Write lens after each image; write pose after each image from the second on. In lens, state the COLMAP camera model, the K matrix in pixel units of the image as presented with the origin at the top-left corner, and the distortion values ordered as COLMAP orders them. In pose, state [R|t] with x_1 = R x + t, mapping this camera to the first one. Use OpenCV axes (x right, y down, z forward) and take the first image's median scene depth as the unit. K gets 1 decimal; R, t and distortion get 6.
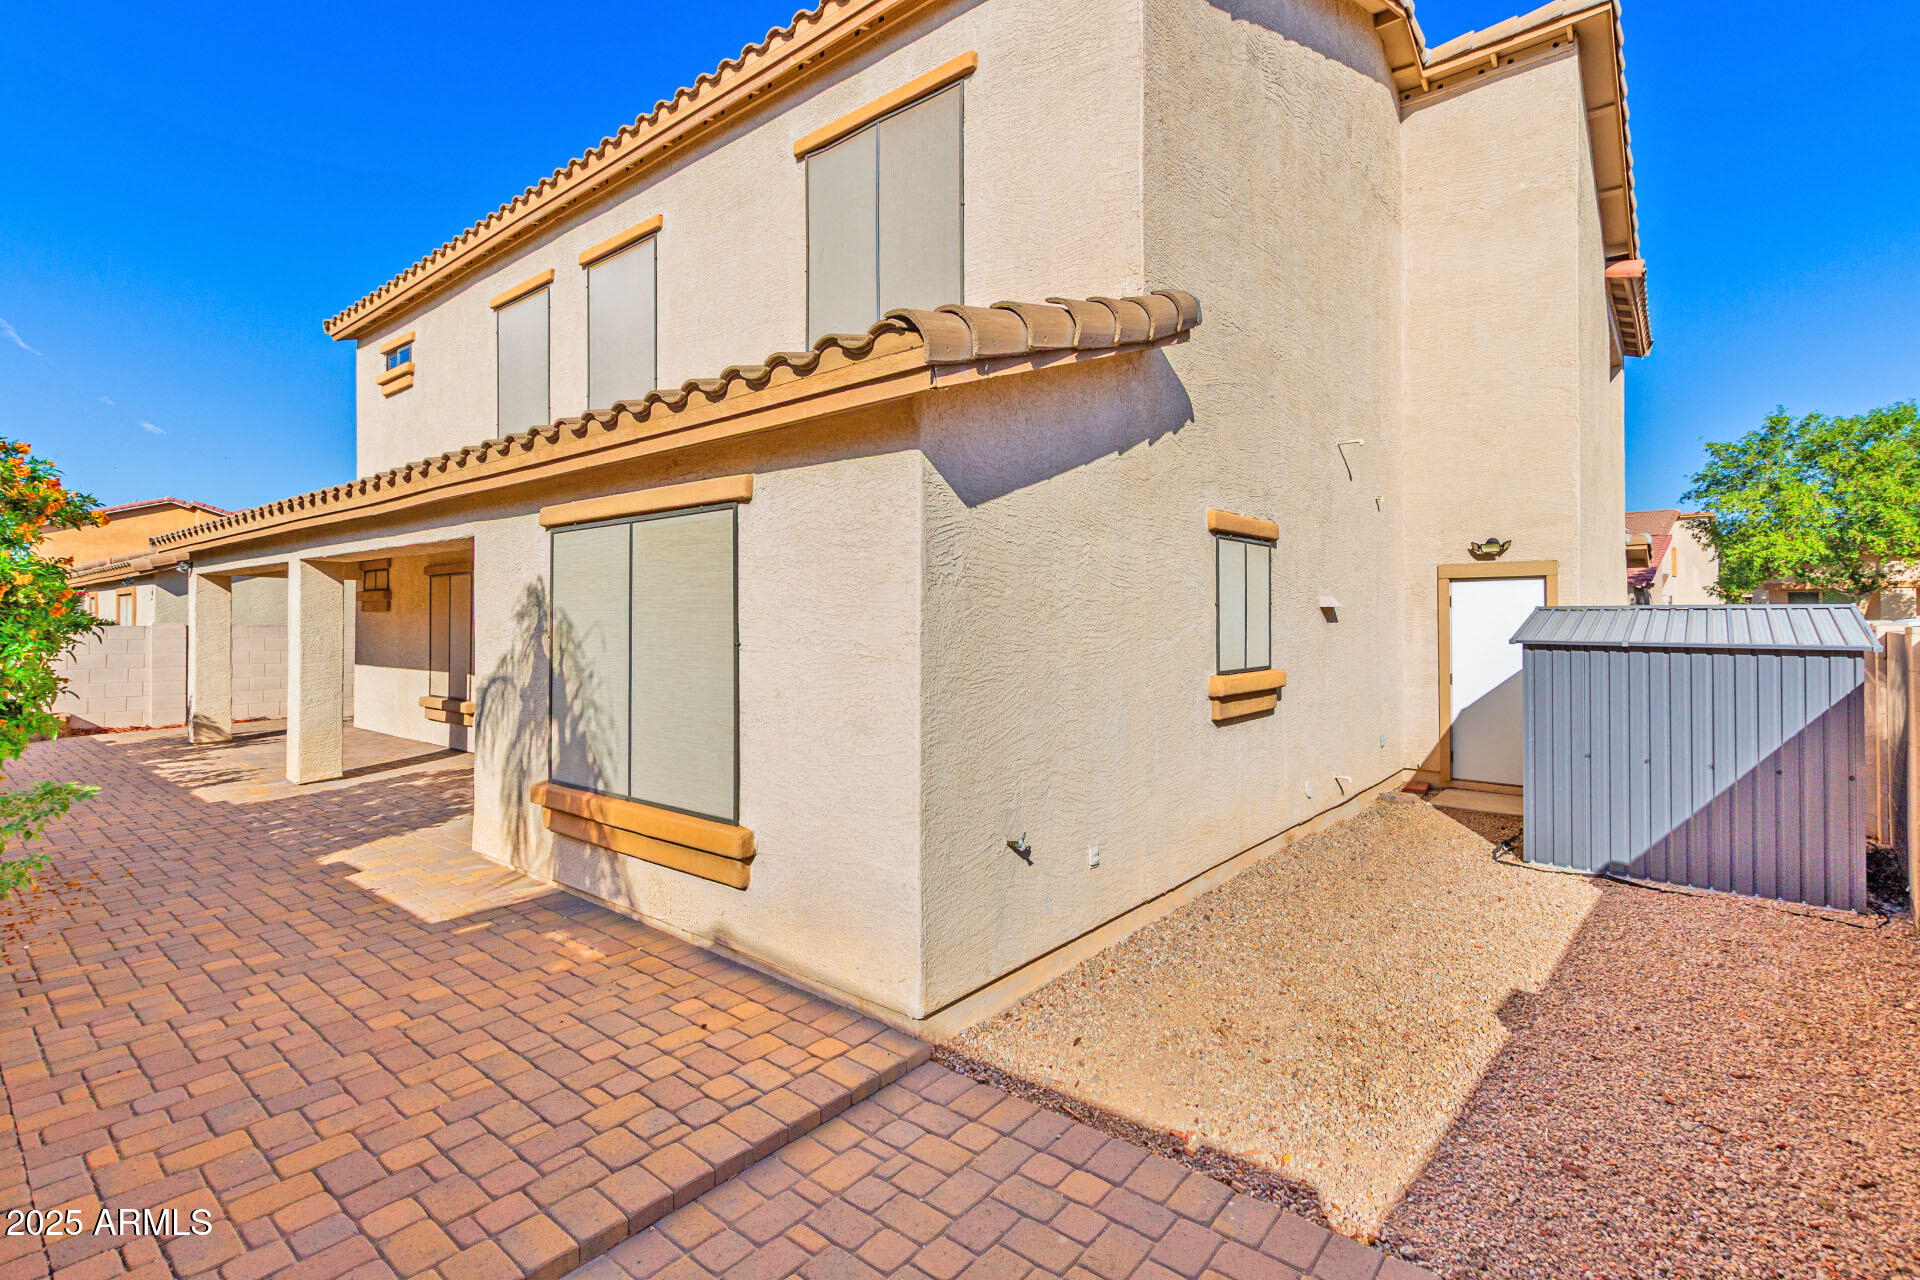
lens RADIAL K [[873.9, 0, 969.8], [0, 873.9, 624.3], [0, 0, 1]] dist [0.007739, -0.003023]
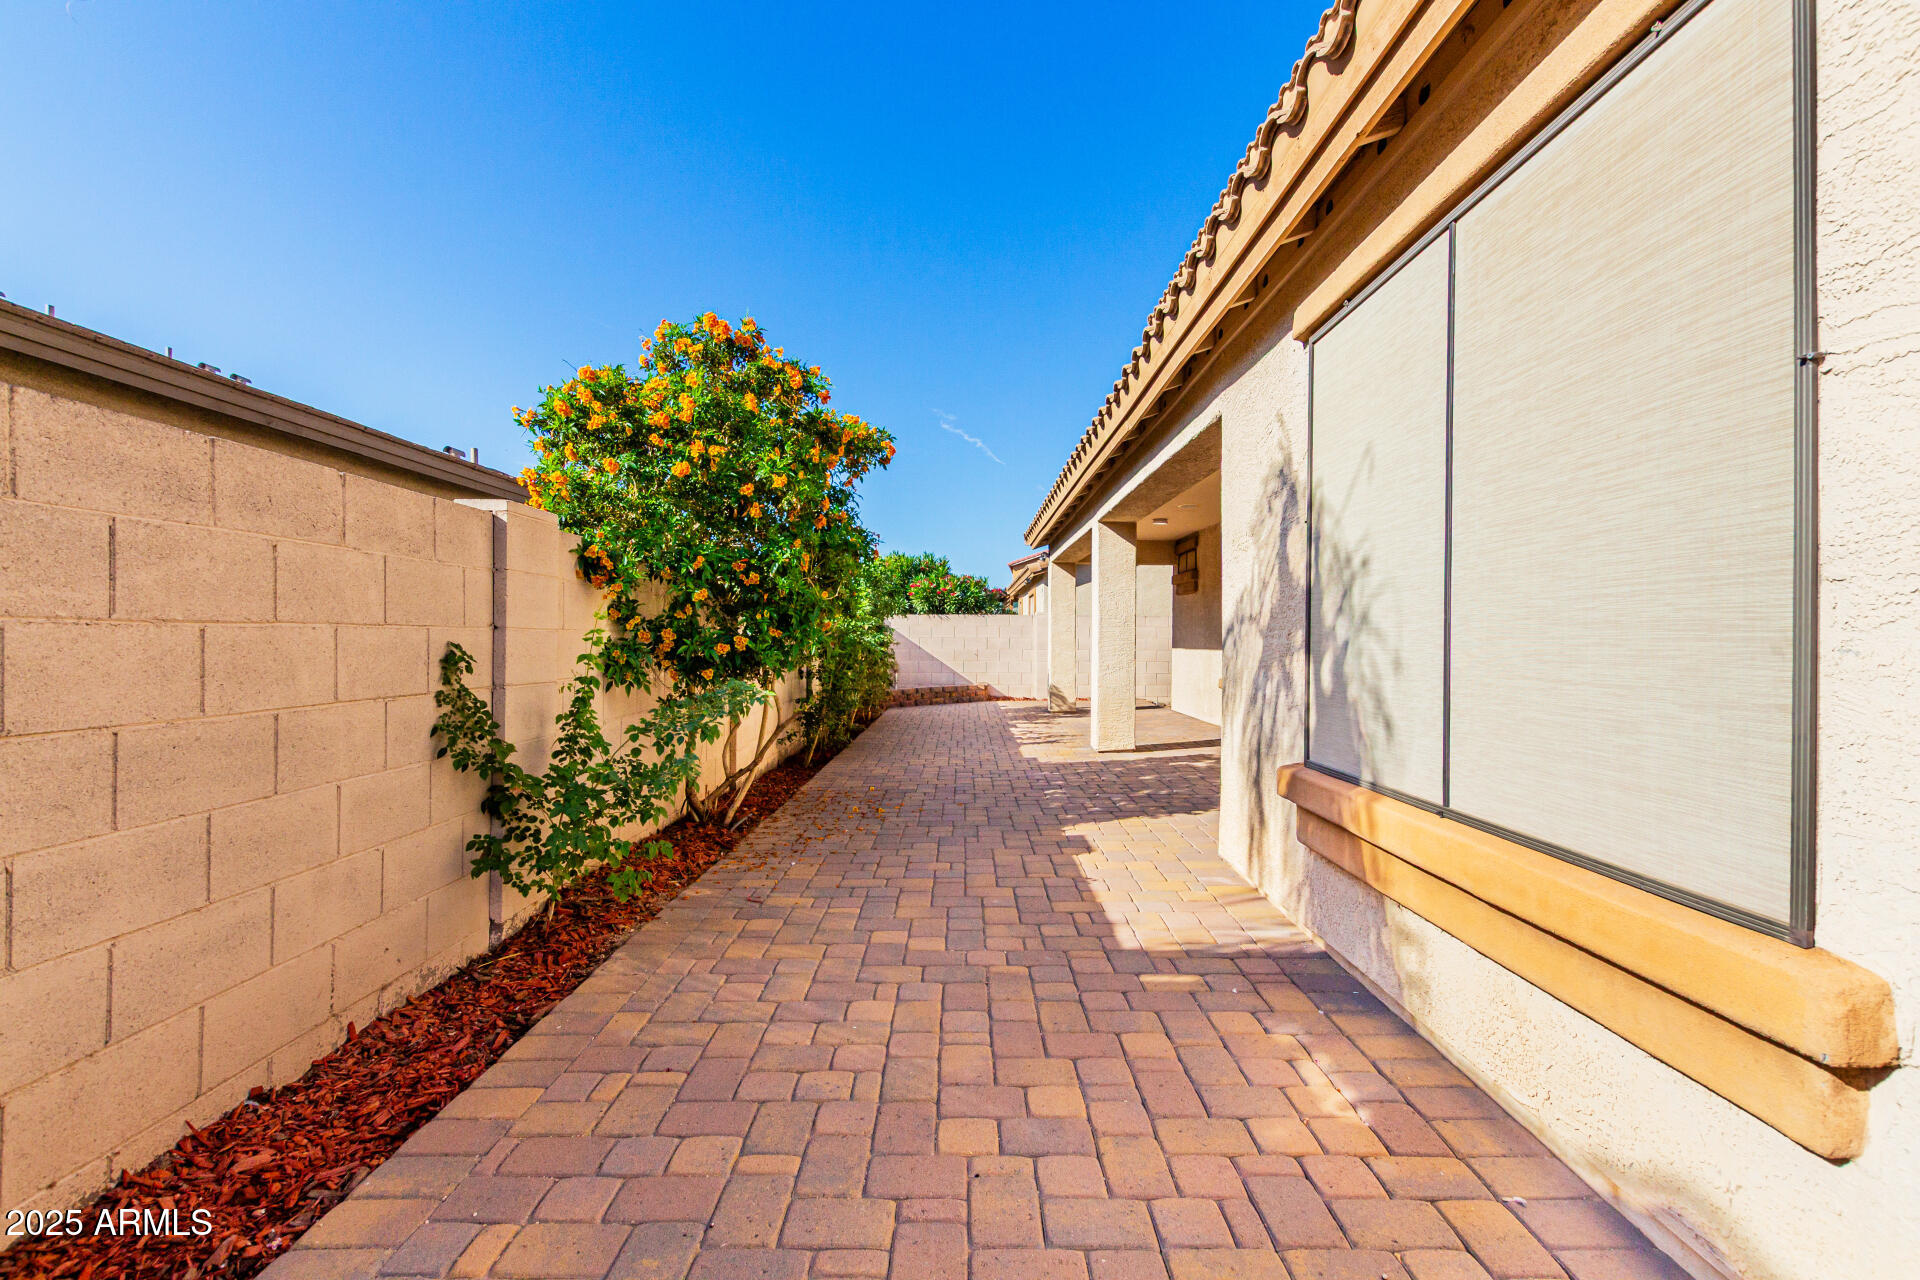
lens RADIAL K [[873.9, 0, 962.9], [0, 873.9, 637.8], [0, 0, 1]] dist [0.007739, -0.003023]
pose [[0.630588, 0.004727, -0.776103, -0.185471], [-0.008564, 0.999963, -0.000868, 0.107570], [0.776070, 0.007194, 0.630605, 0.496349]]
